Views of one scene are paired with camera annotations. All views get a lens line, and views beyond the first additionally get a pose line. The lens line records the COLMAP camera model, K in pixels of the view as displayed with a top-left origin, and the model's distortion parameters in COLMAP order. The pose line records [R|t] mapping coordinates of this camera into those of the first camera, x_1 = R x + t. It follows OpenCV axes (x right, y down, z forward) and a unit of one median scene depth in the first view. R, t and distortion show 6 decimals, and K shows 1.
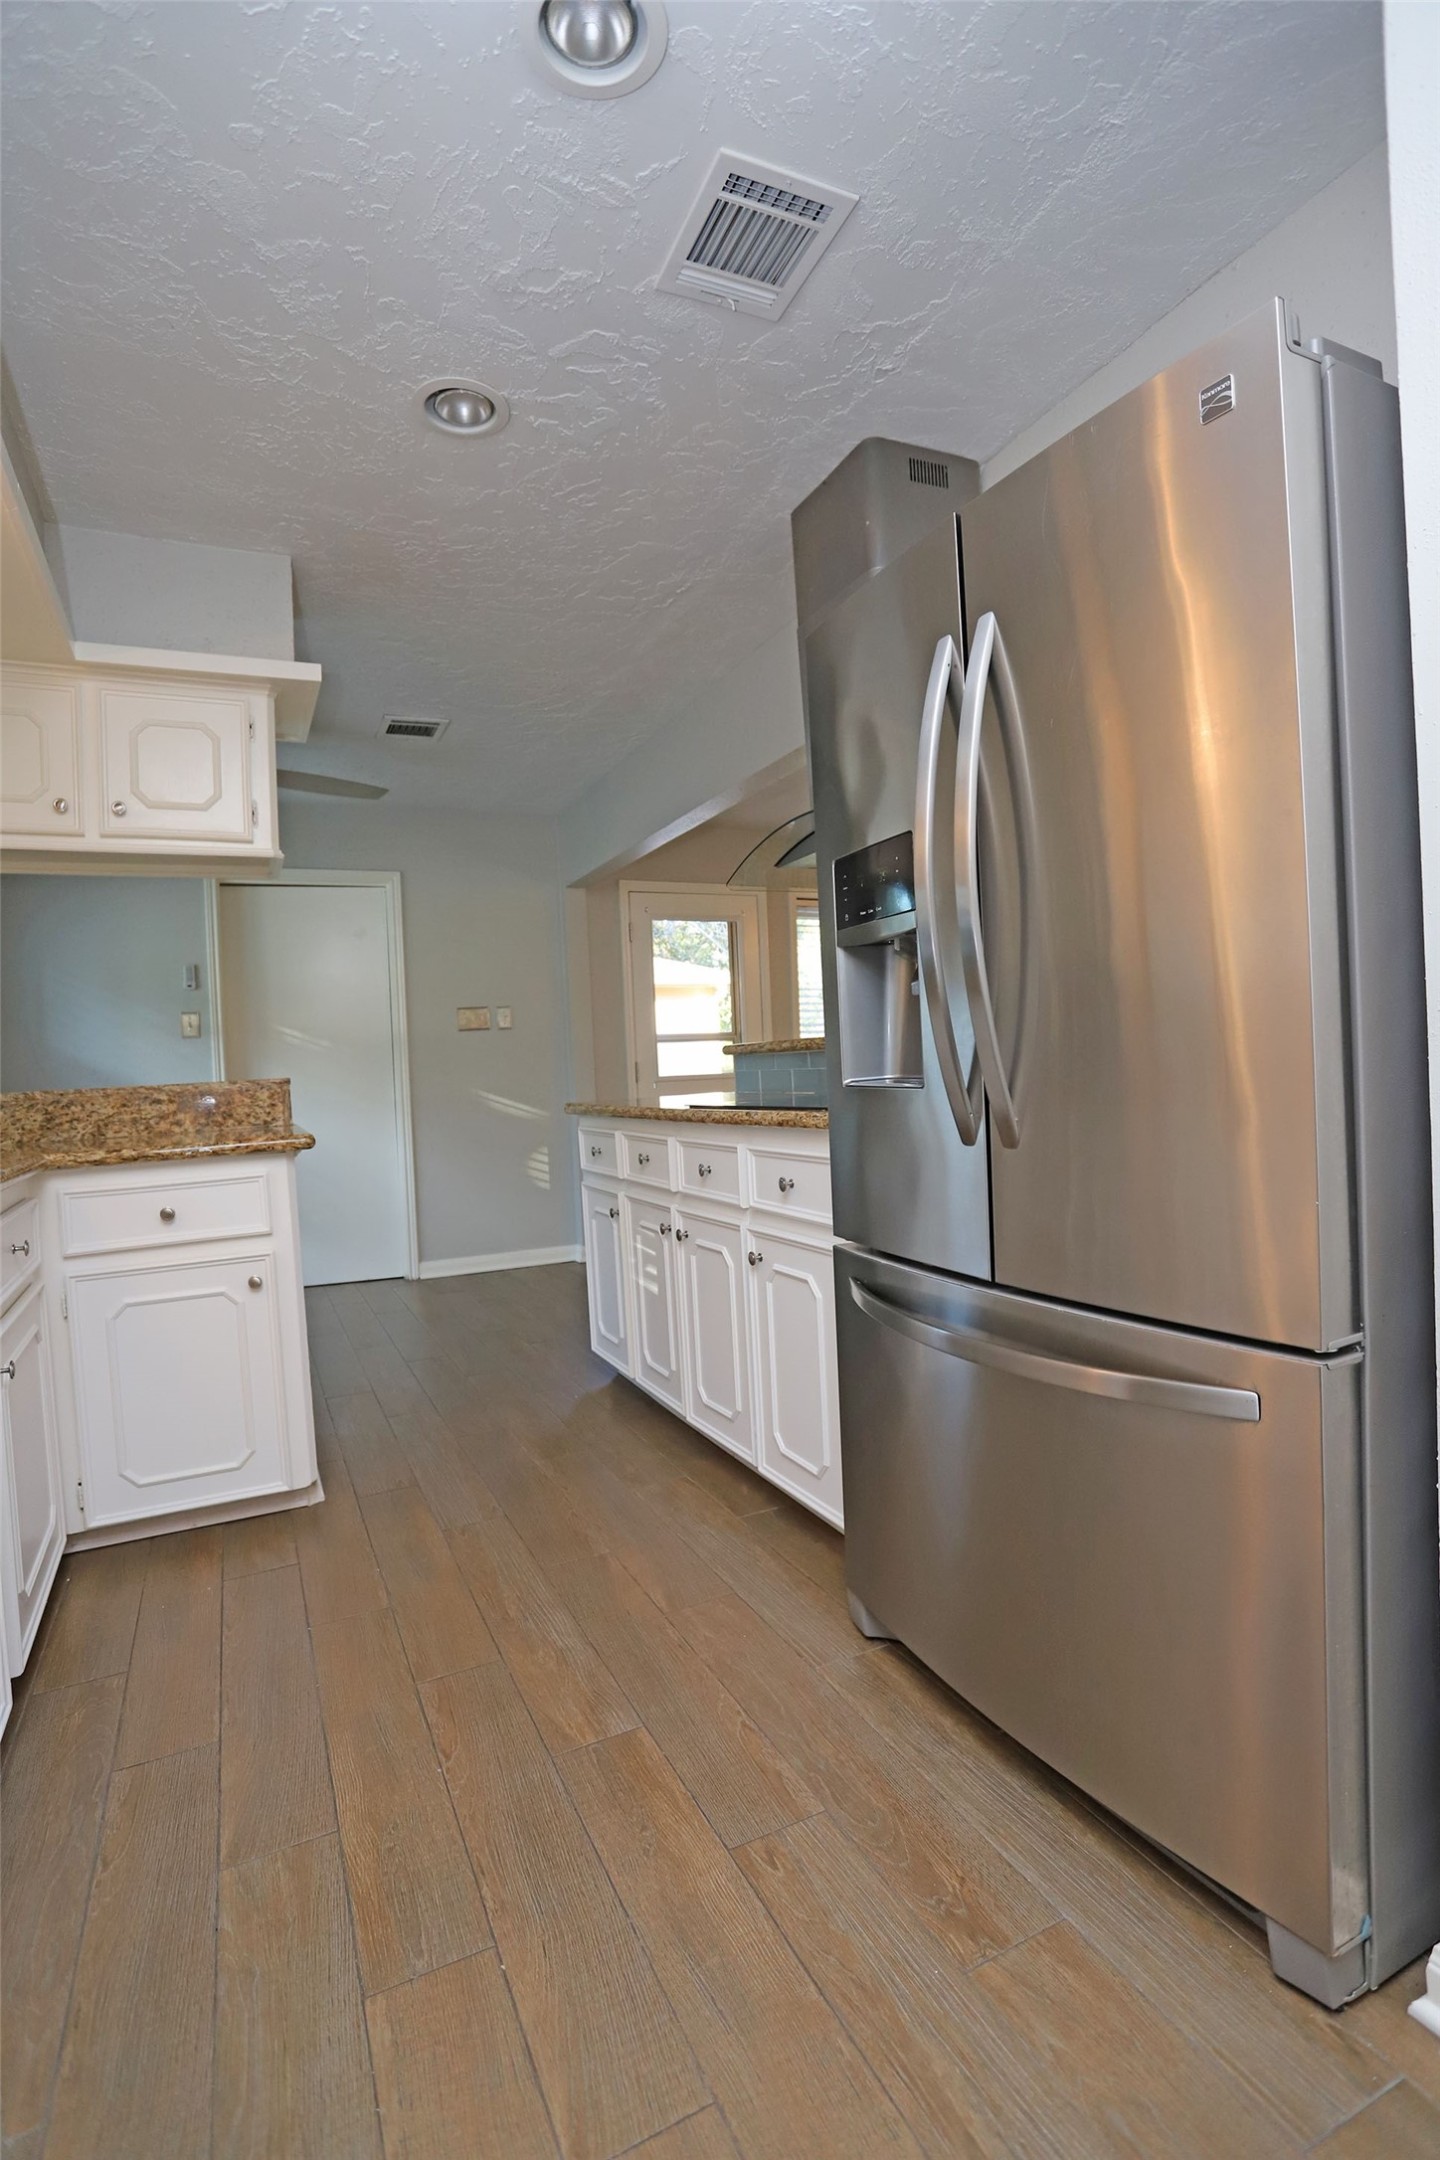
lens RADIAL K [[1059.4, 0, 719.3], [0, 1059.4, 1073.7], [0, 0, 1]] dist [-0.067953, 0.031473]
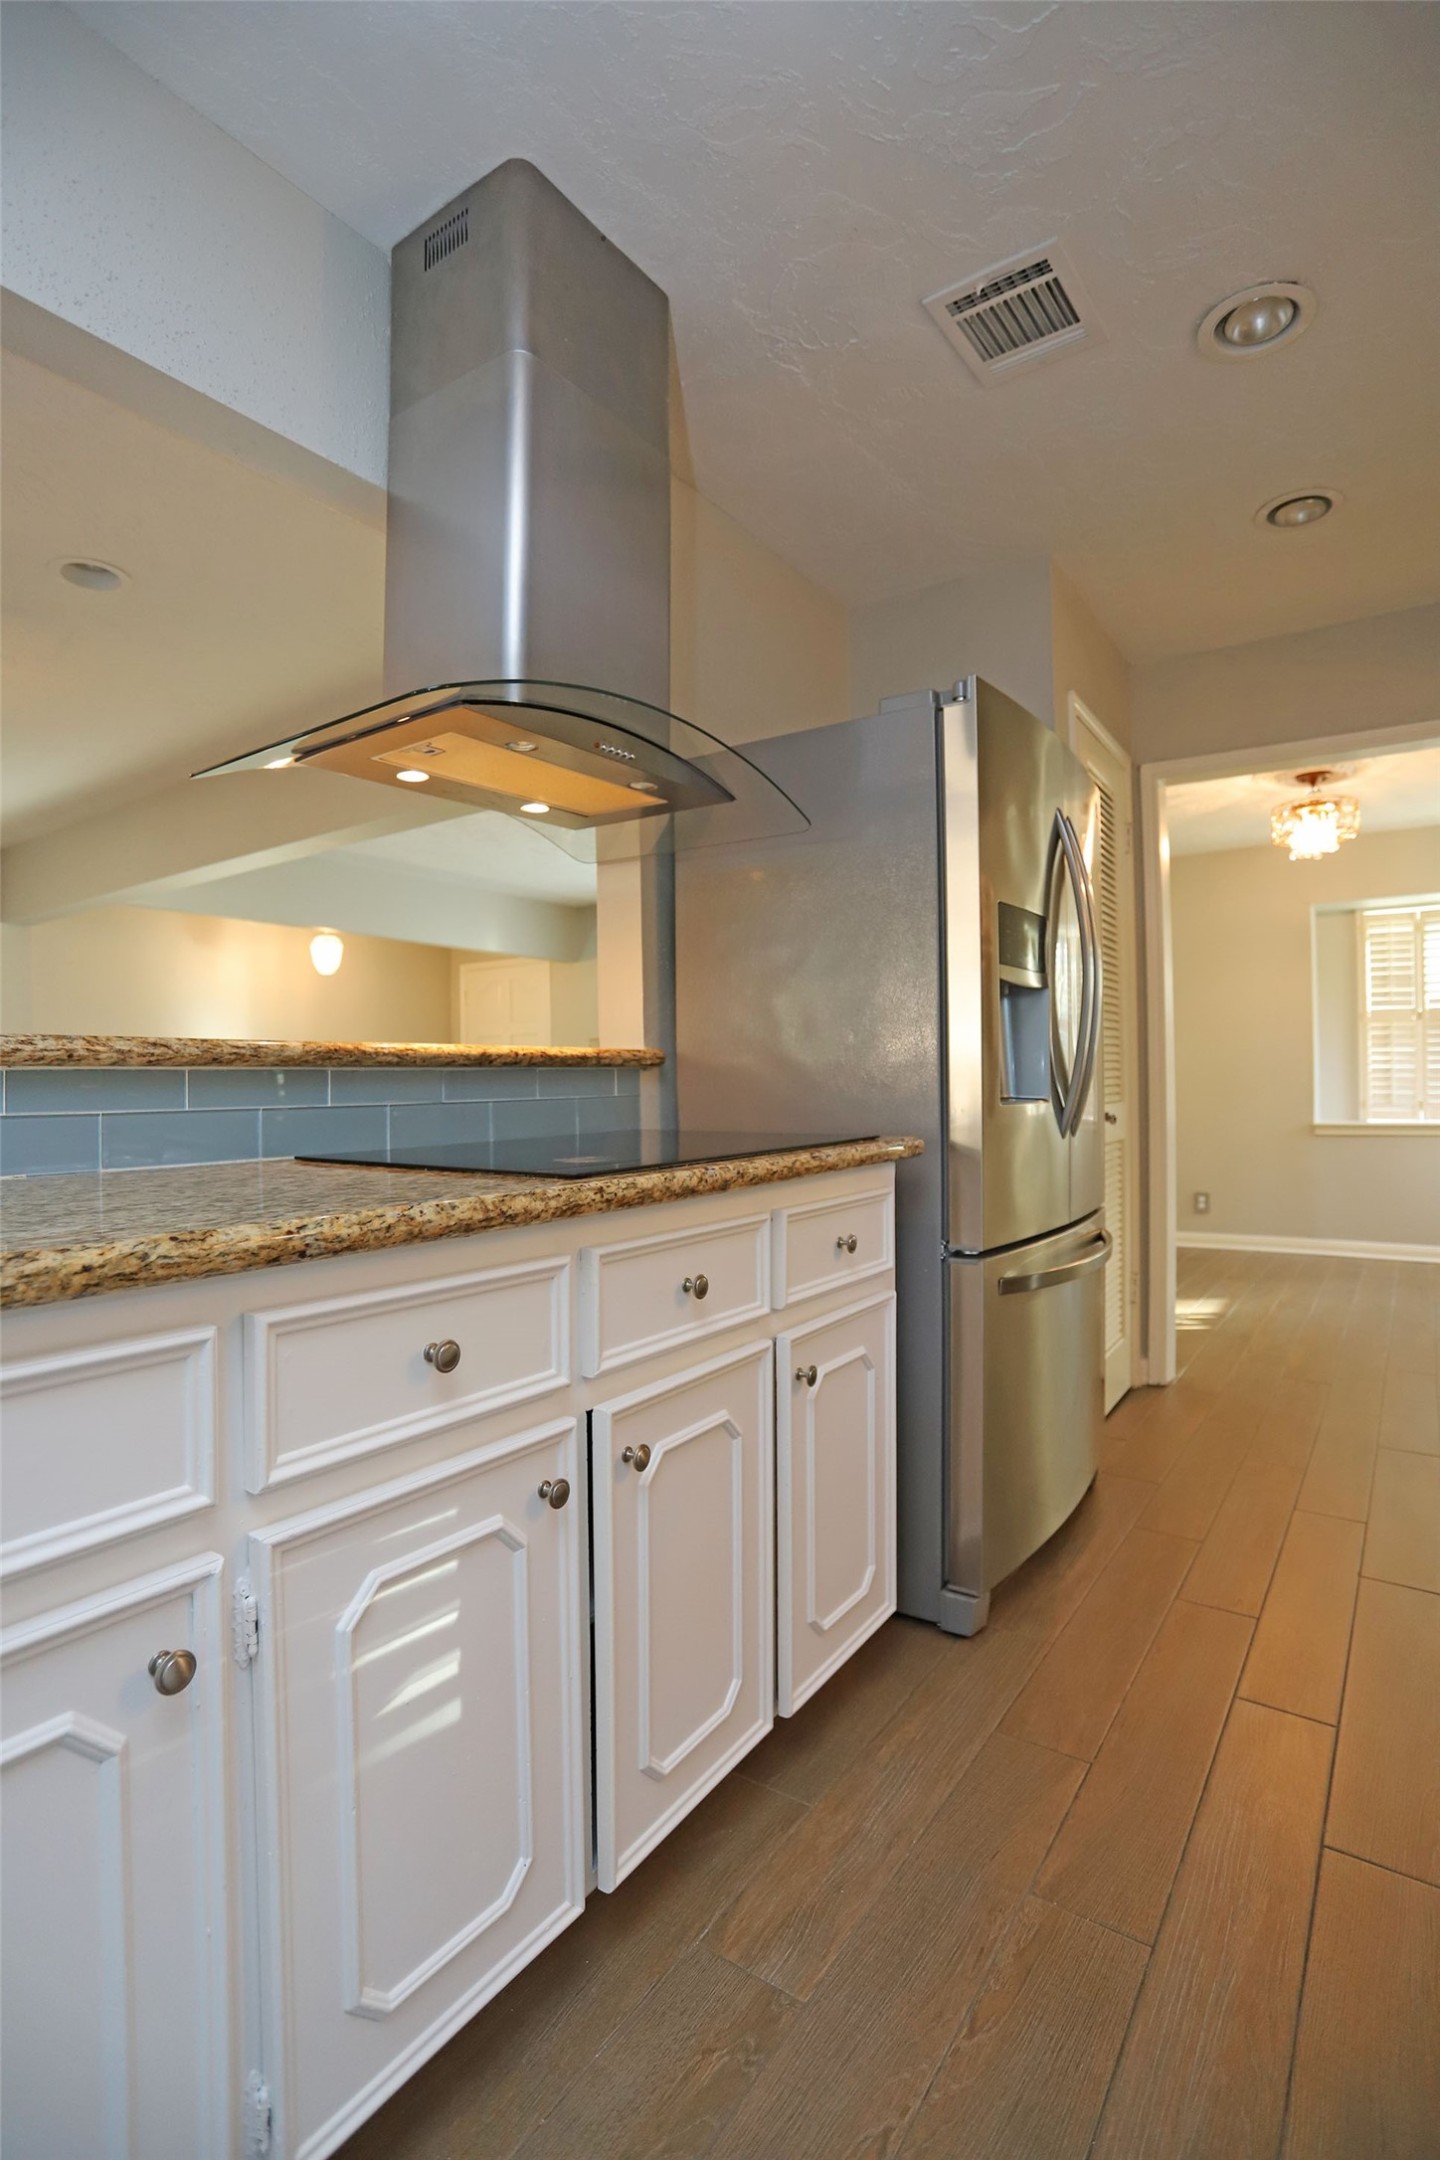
lens RADIAL K [[1014.9, 0, 728.9], [0, 1014.9, 1122.5], [0, 0, 1]] dist [-0.069719, 0.027636]
pose [[-0.506538, 0.024439, 0.861871, -0.508185], [0.041204, 0.999142, -0.004115, 0.018265], [-0.861232, 0.033428, -0.507111, 1.420353]]
